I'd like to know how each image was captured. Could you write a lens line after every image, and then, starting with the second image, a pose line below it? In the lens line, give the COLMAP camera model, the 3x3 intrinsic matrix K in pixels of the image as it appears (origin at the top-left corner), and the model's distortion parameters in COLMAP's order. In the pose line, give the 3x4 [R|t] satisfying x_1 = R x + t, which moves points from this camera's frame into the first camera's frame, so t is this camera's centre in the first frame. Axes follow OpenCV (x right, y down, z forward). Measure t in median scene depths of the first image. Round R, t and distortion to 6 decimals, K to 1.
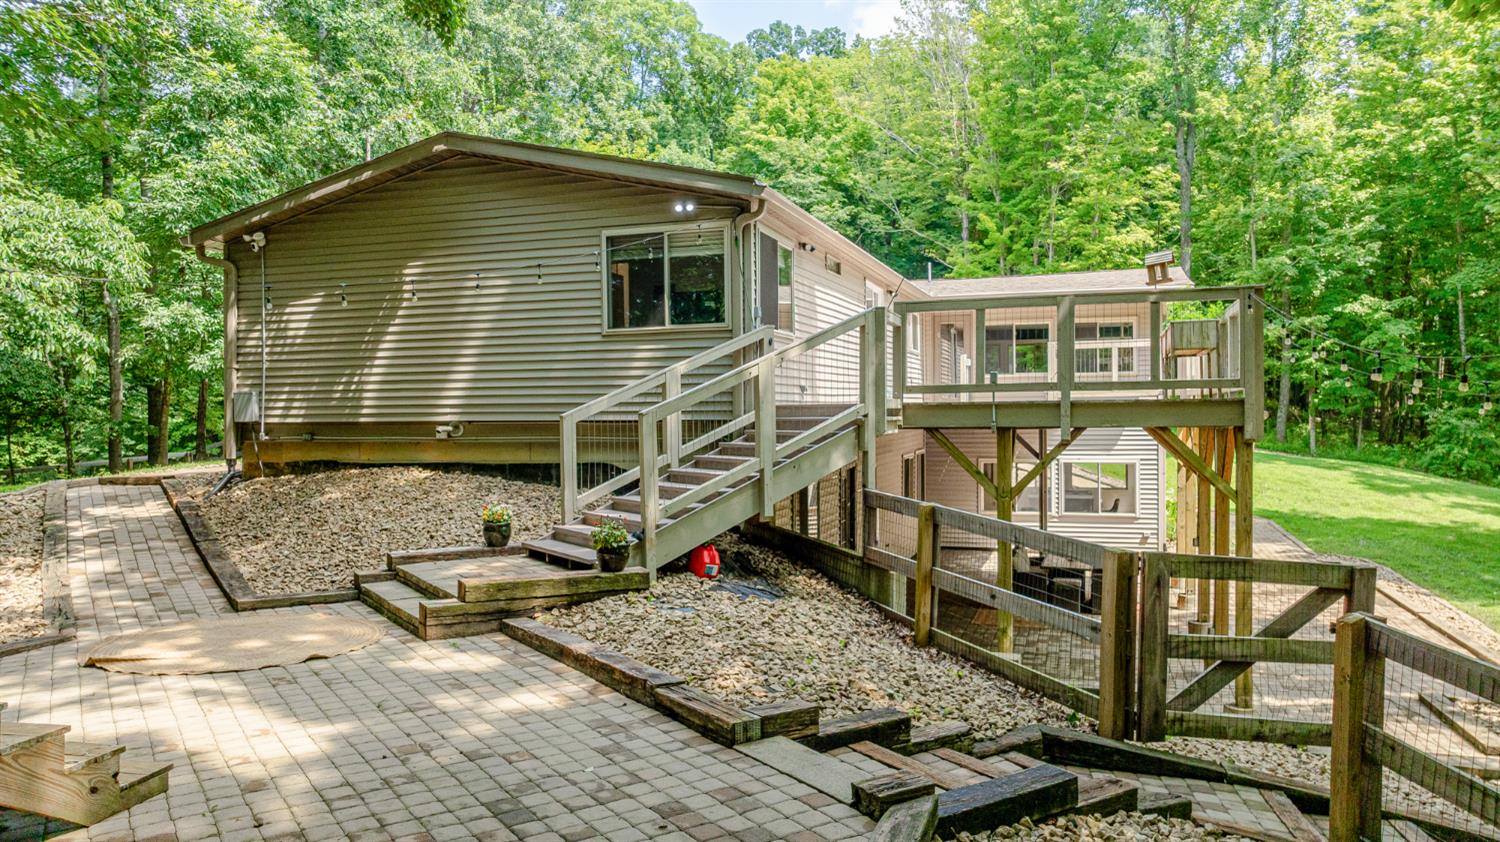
lens RADIAL K [[1060.4, 0, 747.6], [0, 1060.4, 422.4], [0, 0, 1]] dist [-0.025108, 0.025741]
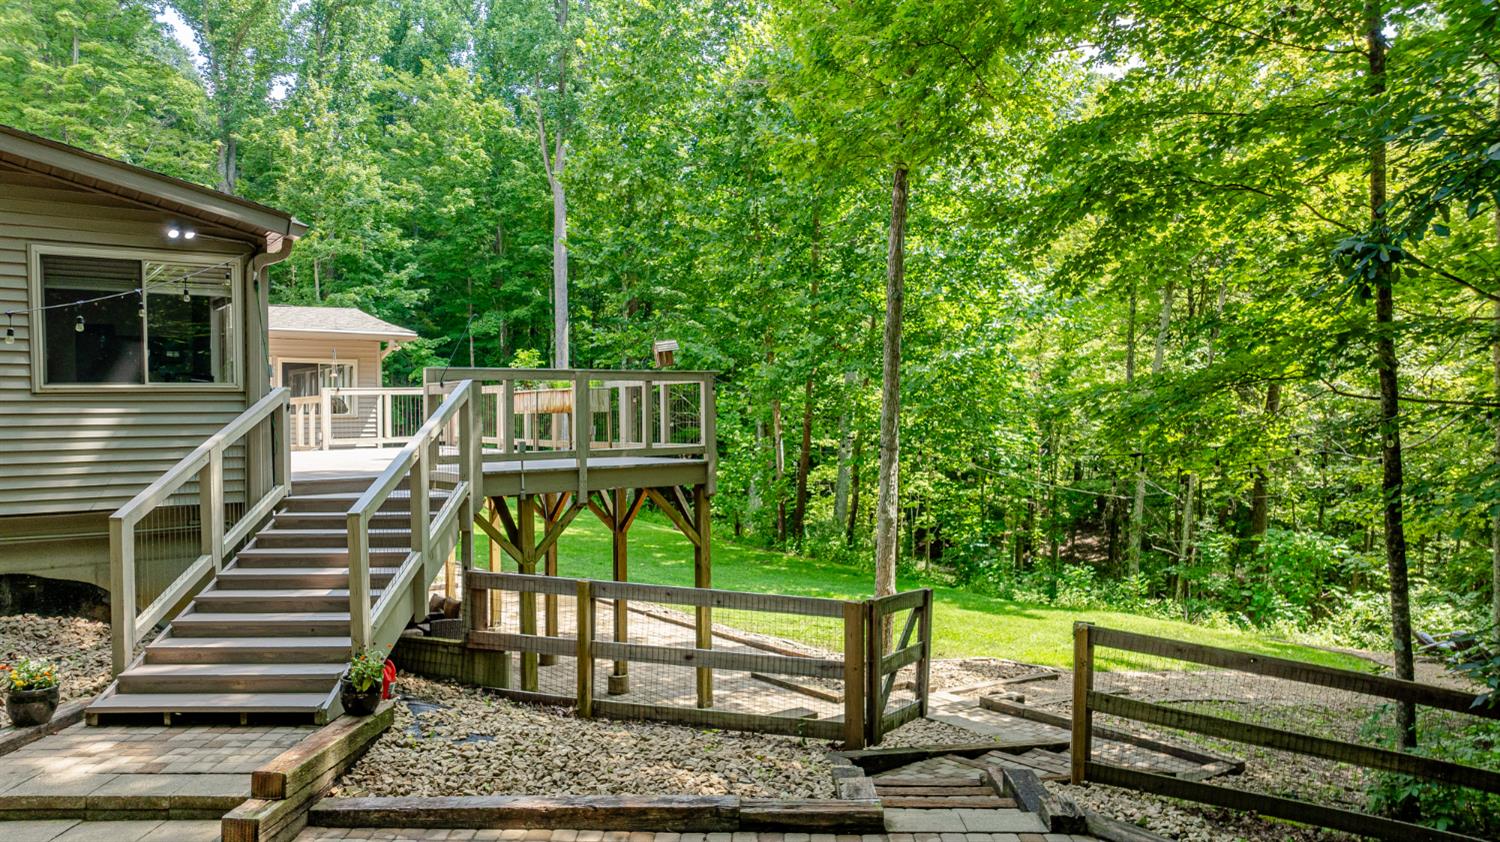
lens RADIAL K [[1060.4, 0, 747.6], [0, 1060.4, 422.4], [0, 0, 1]] dist [-0.025108, 0.025741]
pose [[0.575282, -0.004330, 0.817944, -0.450085], [0.015219, 0.999870, -0.005411, -0.053198], [-0.817814, 0.015561, 0.575273, 0.212610]]
